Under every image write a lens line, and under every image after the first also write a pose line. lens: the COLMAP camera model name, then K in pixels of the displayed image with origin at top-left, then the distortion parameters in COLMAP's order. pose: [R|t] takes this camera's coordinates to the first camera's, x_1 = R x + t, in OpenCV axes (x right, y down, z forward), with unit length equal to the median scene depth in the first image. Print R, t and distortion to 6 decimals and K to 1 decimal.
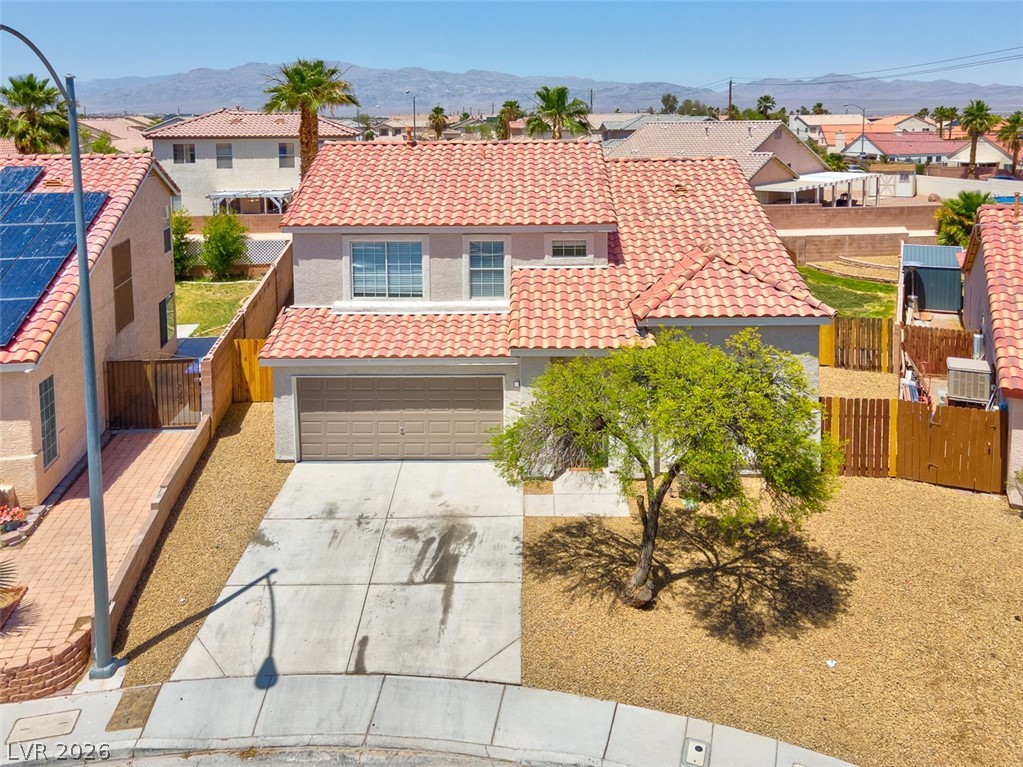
lens RADIAL K [[744.5, 0, 511.5], [0, 744.5, 383.5], [0, 0, 1]] dist [0.032908, 0.002858]
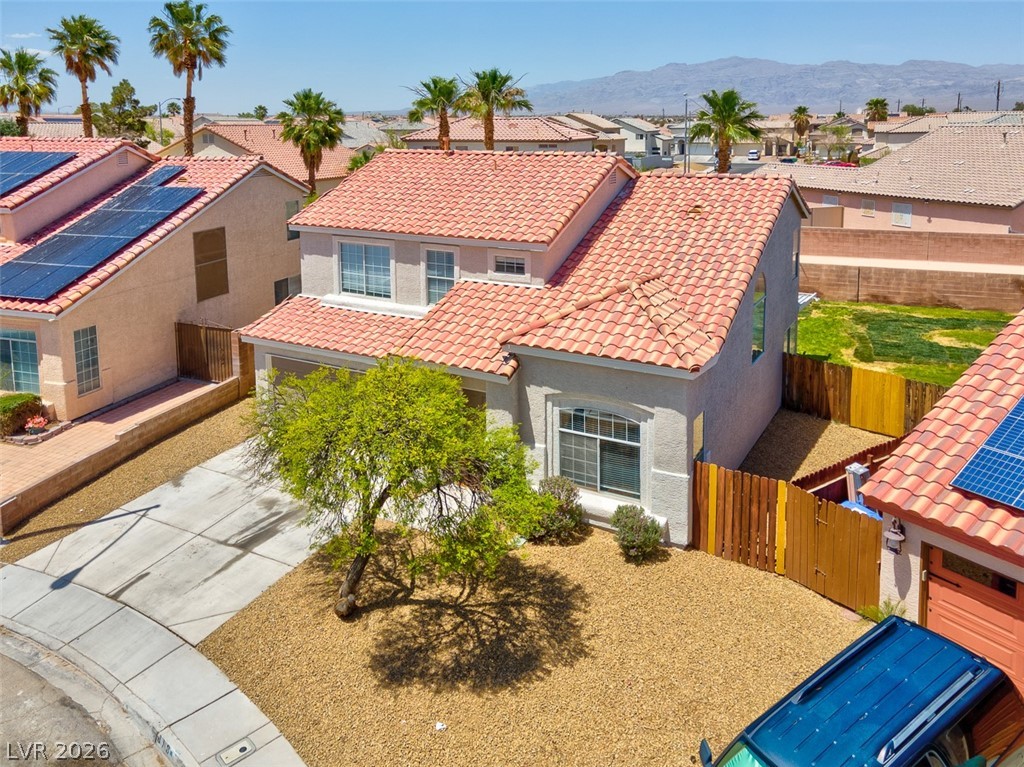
lens RADIAL K [[725.1, 0, 571.1], [0, 725.1, 427.0], [0, 0, 1]] dist [-0.010842, 0.054944]
pose [[0.888843, 0.181549, -0.420712, 0.591593], [-0.153950, 0.983108, 0.098987, -0.078125], [0.431576, -0.023215, 0.901778, 0.167261]]
